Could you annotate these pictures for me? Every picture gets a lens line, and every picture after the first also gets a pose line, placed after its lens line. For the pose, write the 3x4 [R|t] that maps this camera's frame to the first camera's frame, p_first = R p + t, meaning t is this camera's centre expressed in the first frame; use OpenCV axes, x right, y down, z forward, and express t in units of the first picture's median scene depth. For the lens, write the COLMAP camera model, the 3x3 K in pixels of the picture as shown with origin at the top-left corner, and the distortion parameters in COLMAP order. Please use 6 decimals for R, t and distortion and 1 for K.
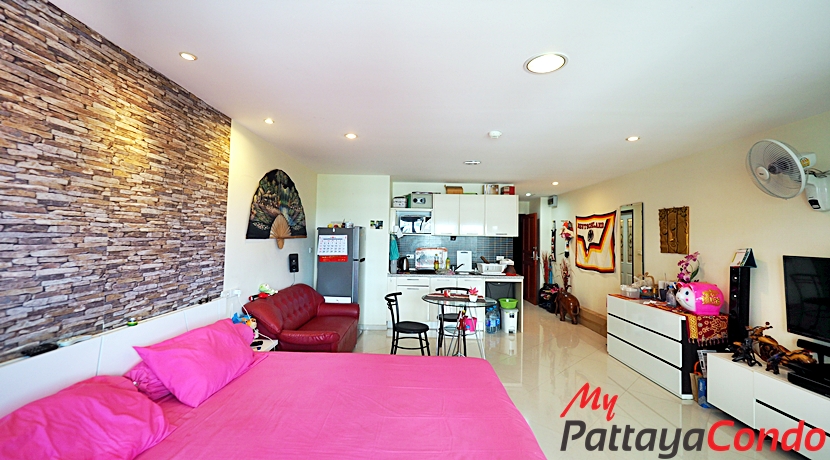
lens RADIAL K [[353.0, 0, 416.0], [0, 353.0, 225.6], [0, 0, 1]] dist [0.007986, -0.001085]
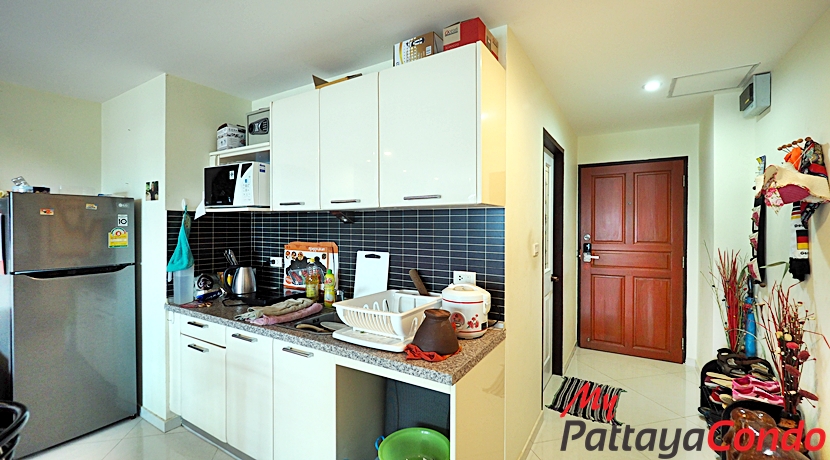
lens RADIAL K [[353.0, 0, 416.0], [0, 353.0, 226.8], [0, 0, 1]] dist [0.007986, -0.001085]
pose [[0.862602, -0.015156, -0.505656, 0.299716], [0.033775, 0.999046, 0.027674, 0.031306], [0.504754, -0.040950, 0.862291, 0.598105]]
